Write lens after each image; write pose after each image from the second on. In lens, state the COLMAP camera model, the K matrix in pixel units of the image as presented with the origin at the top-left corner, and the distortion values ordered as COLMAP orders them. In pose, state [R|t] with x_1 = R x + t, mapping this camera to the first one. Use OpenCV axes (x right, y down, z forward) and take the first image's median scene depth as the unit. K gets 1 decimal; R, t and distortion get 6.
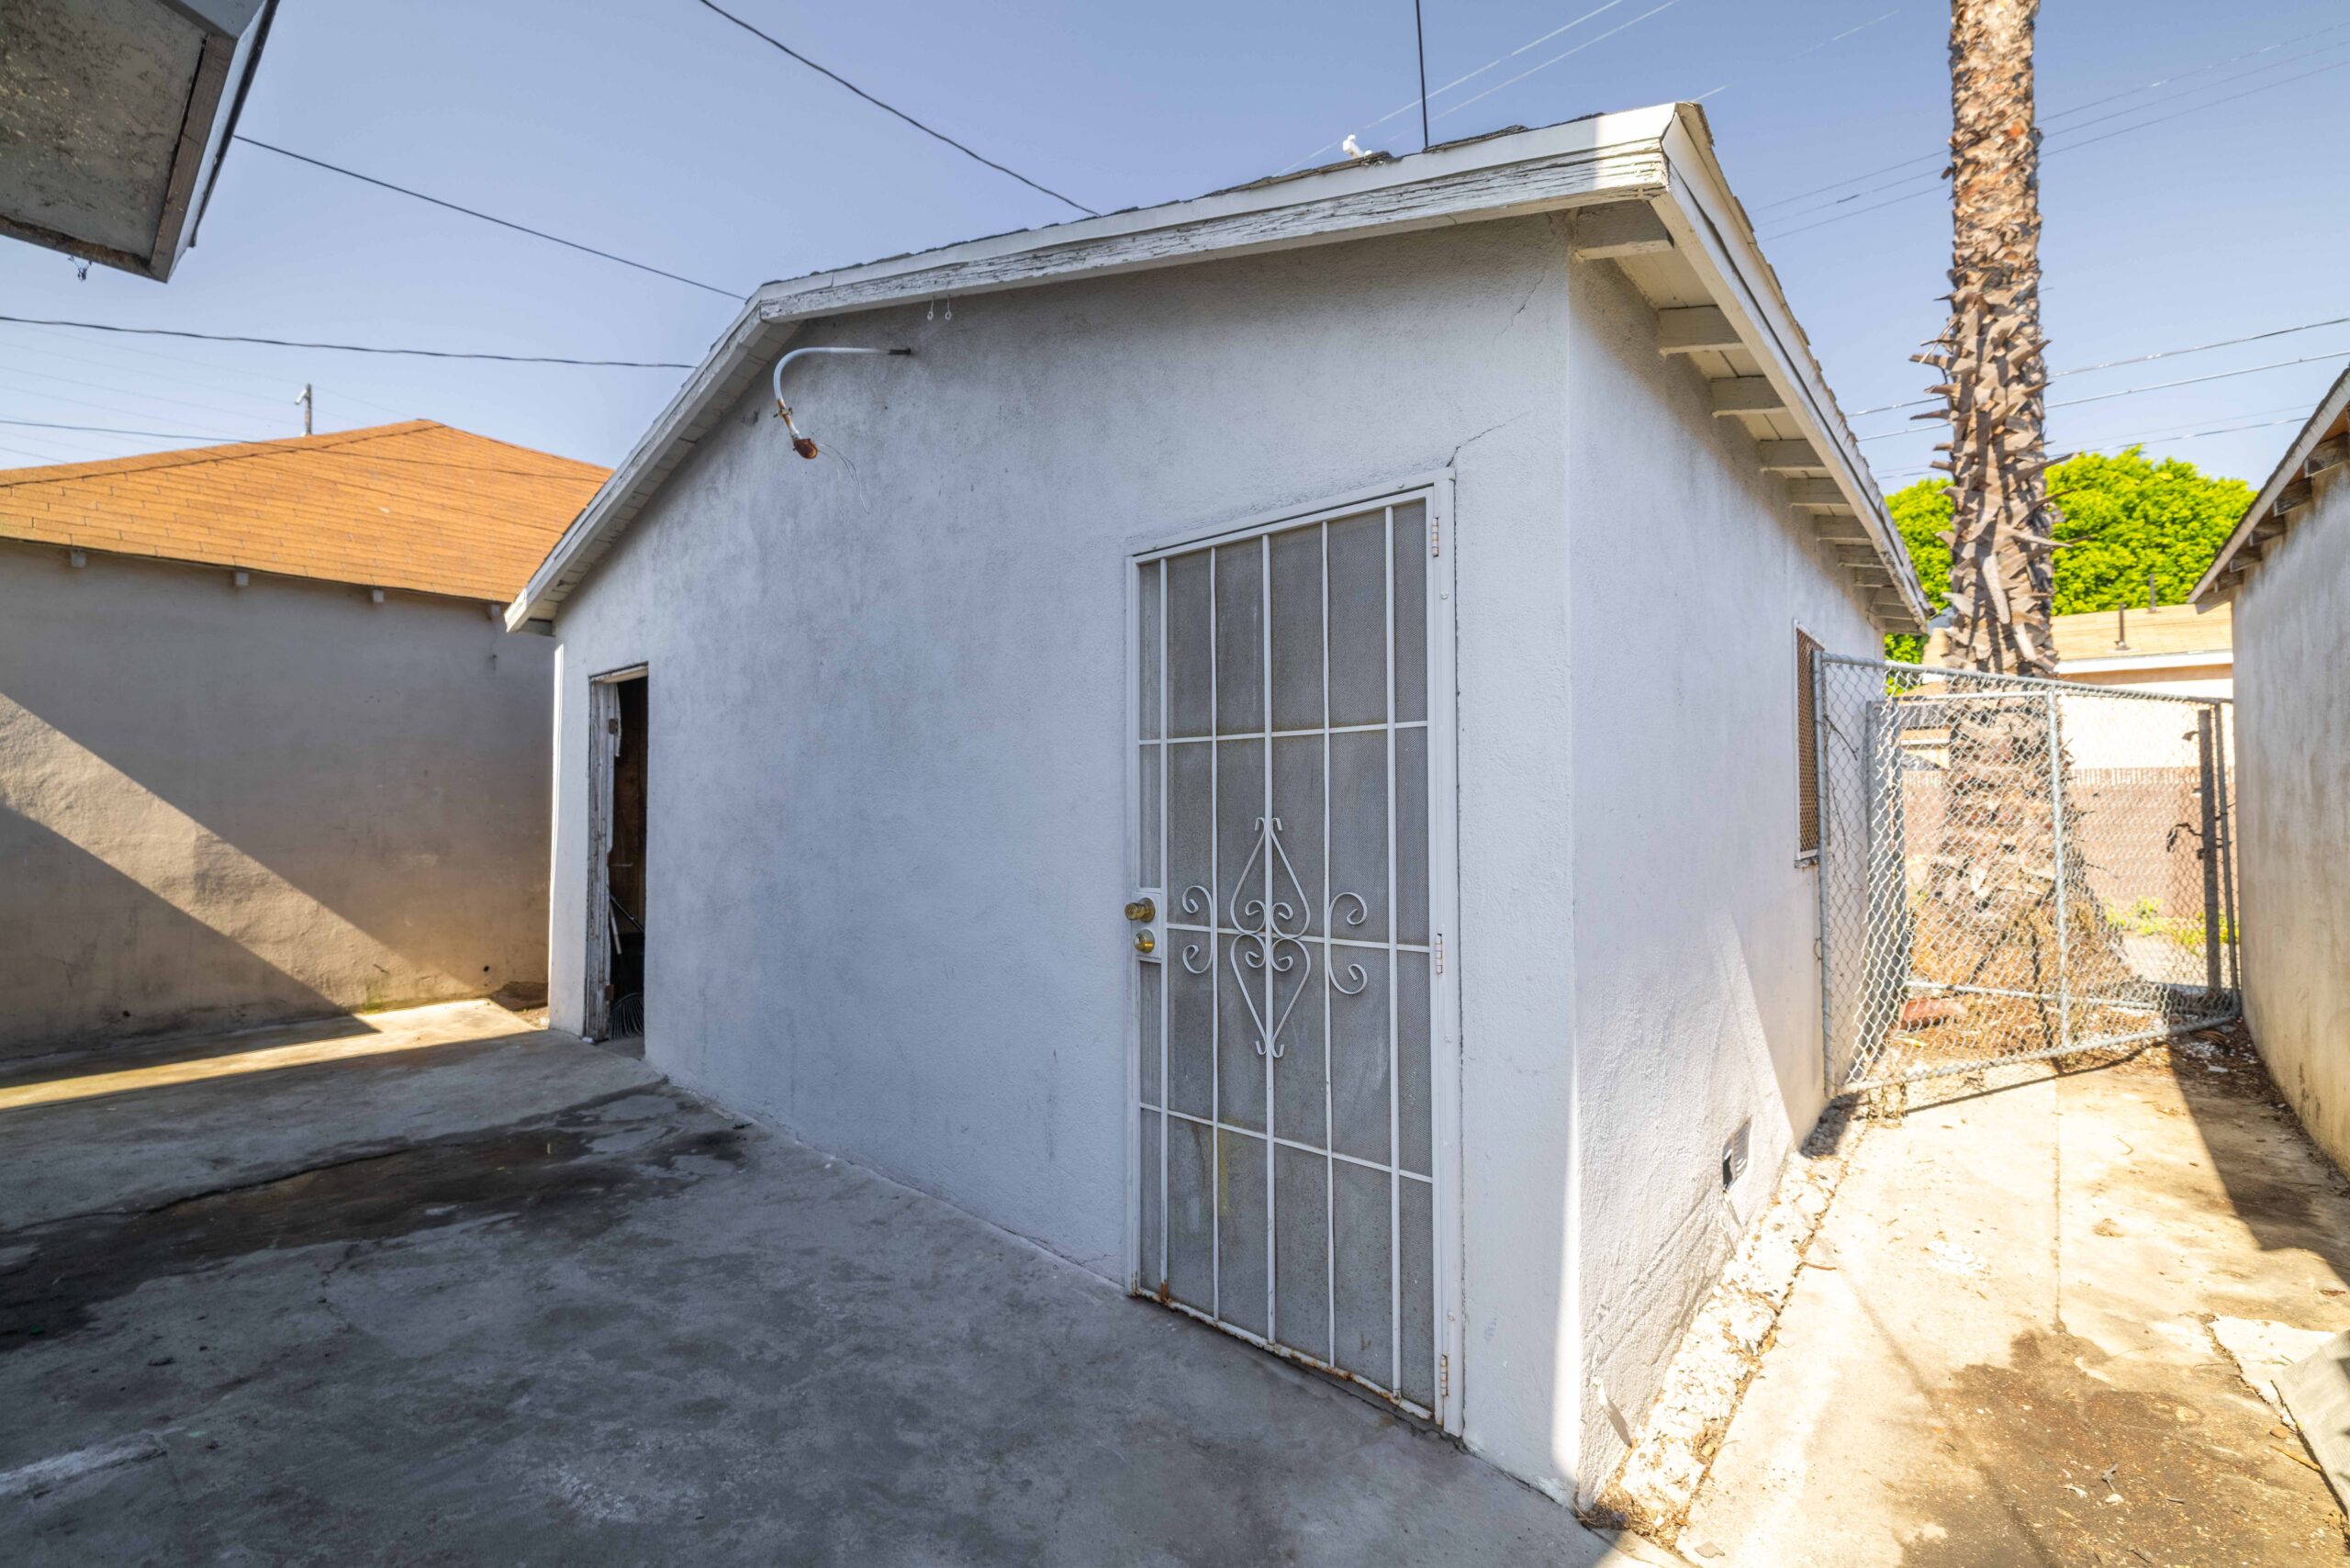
lens RADIAL K [[1012.0, 0, 1175.0], [0, 1012.0, 784.0], [0, 0, 1]] dist [-0.000389, 0.000254]
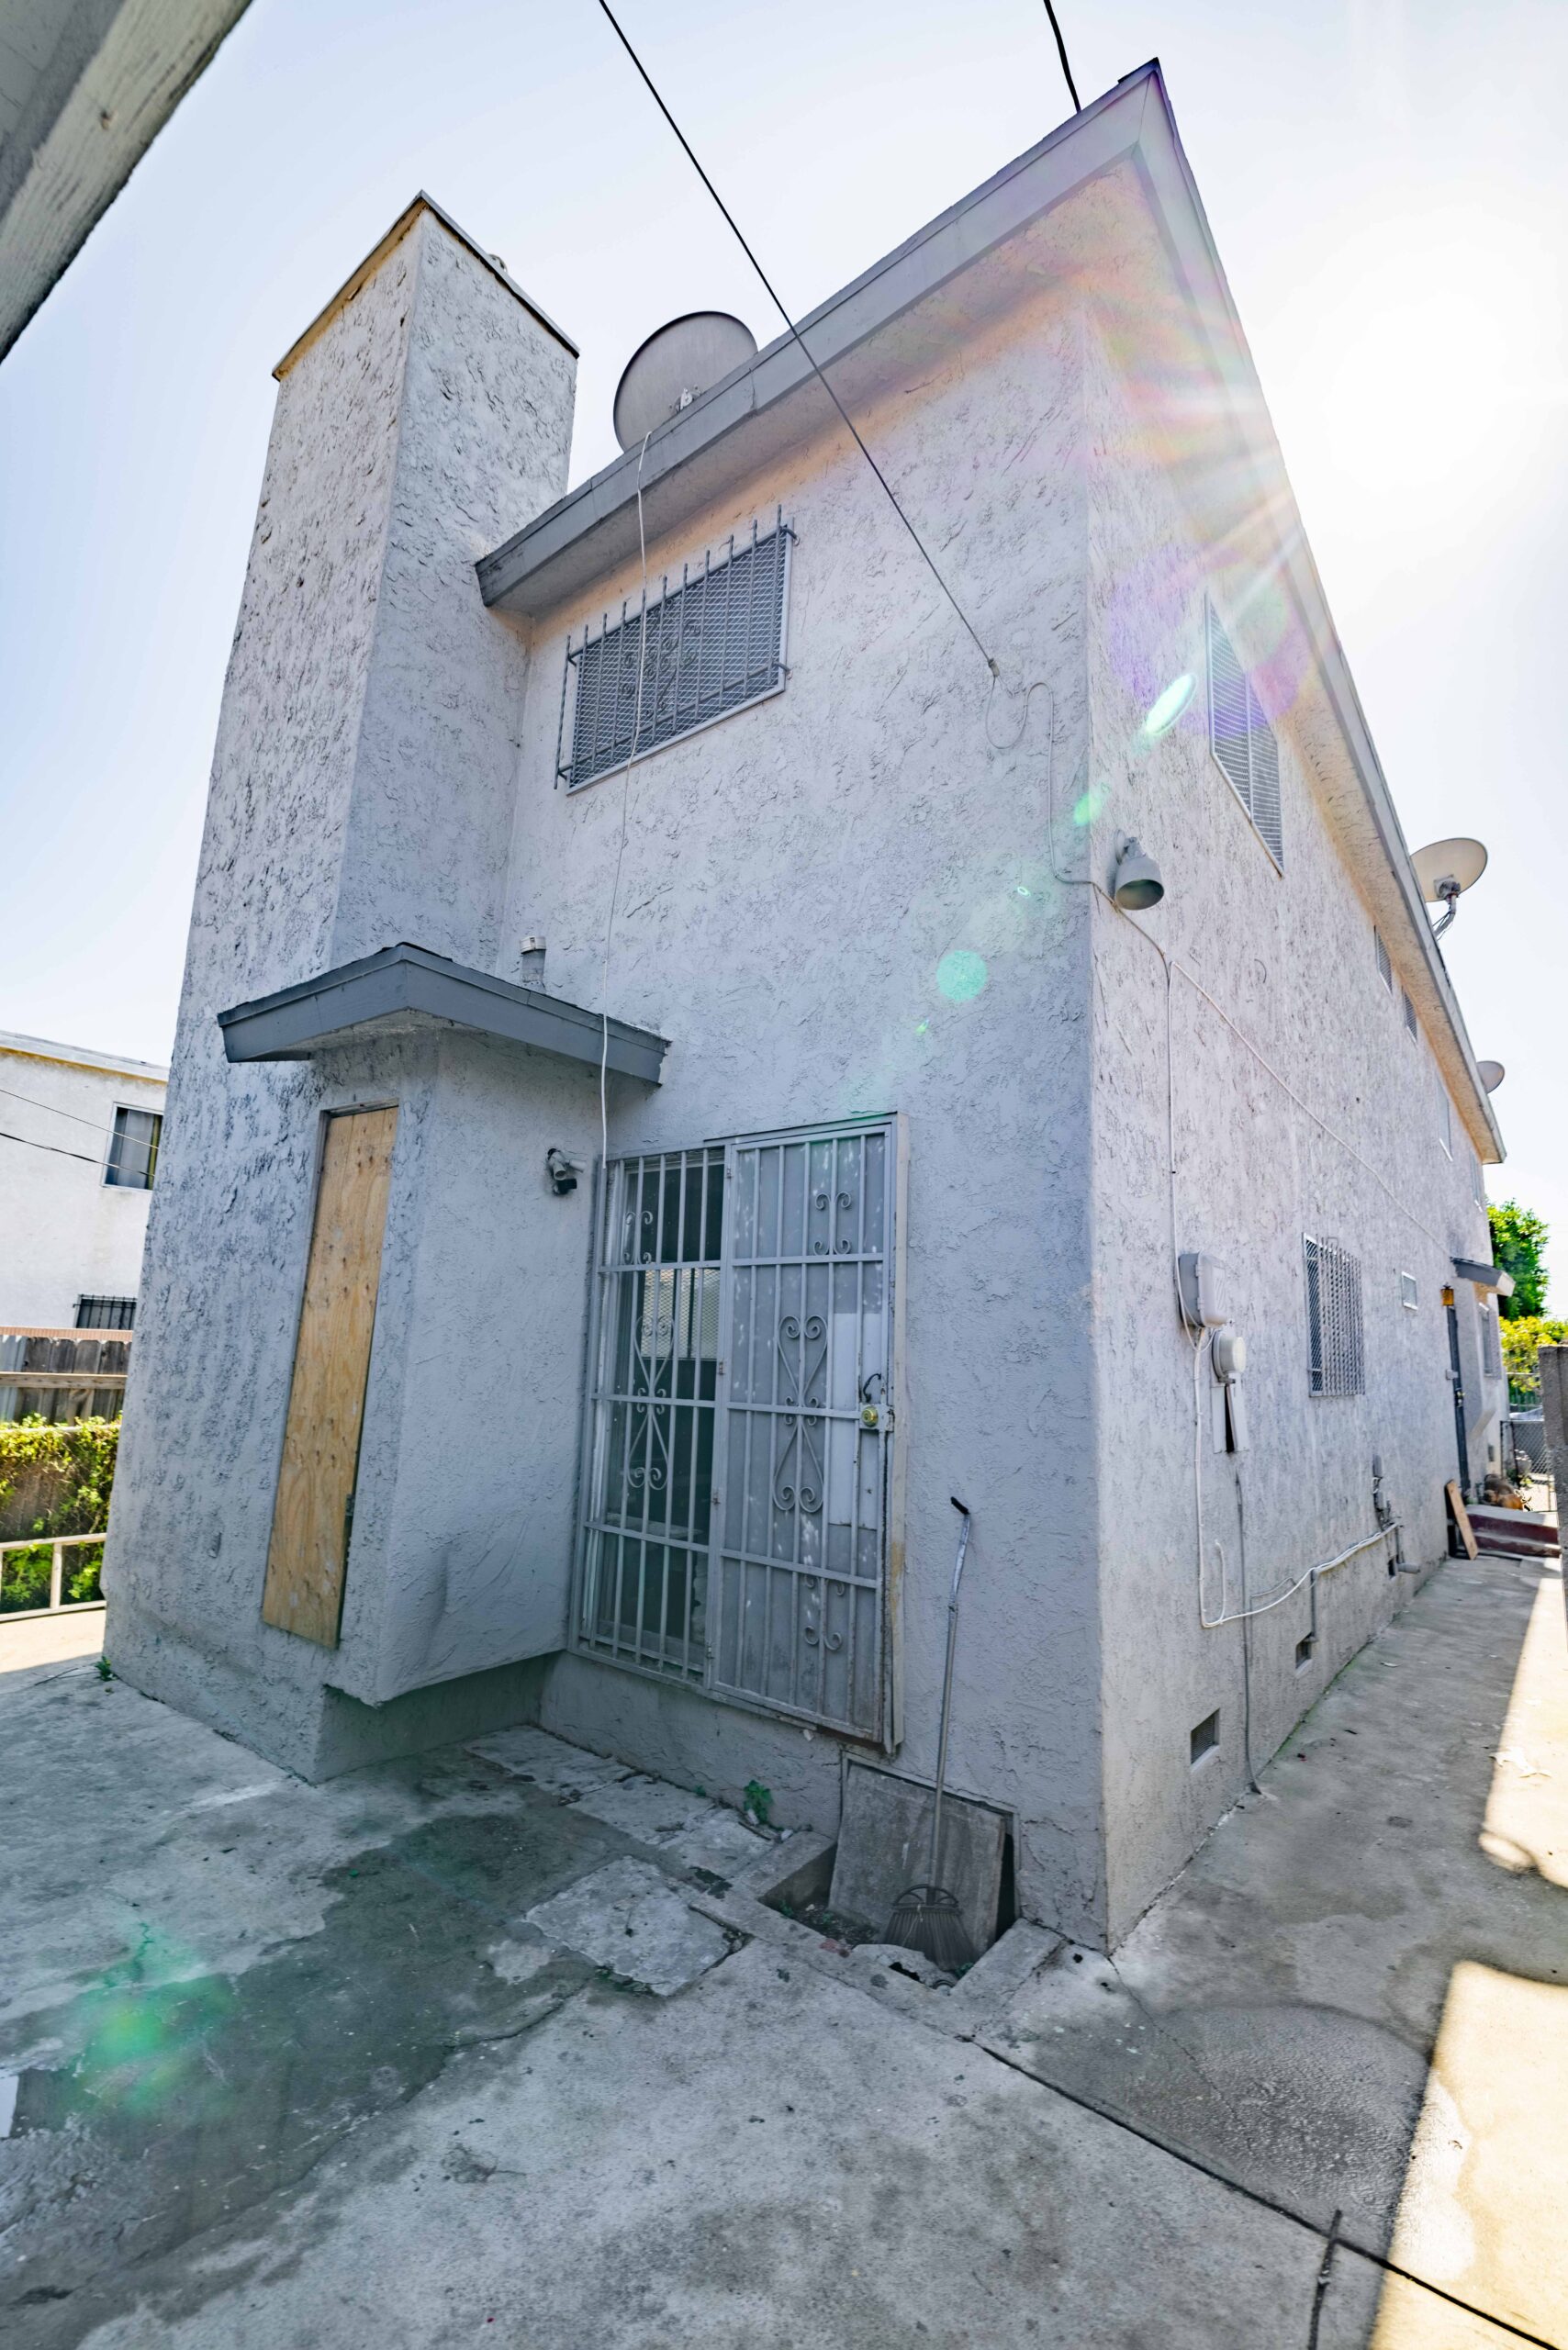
lens RADIAL K [[1012.0, 0, 785.9], [0, 1012.0, 1177.2], [0, 0, 1]] dist [-0.000389, 0.000254]
pose [[-0.998186, -0.037111, -0.047397, -1.597673], [-0.027621, 0.981945, -0.187139, -0.086916], [0.053486, -0.185491, -0.981189, 2.465535]]
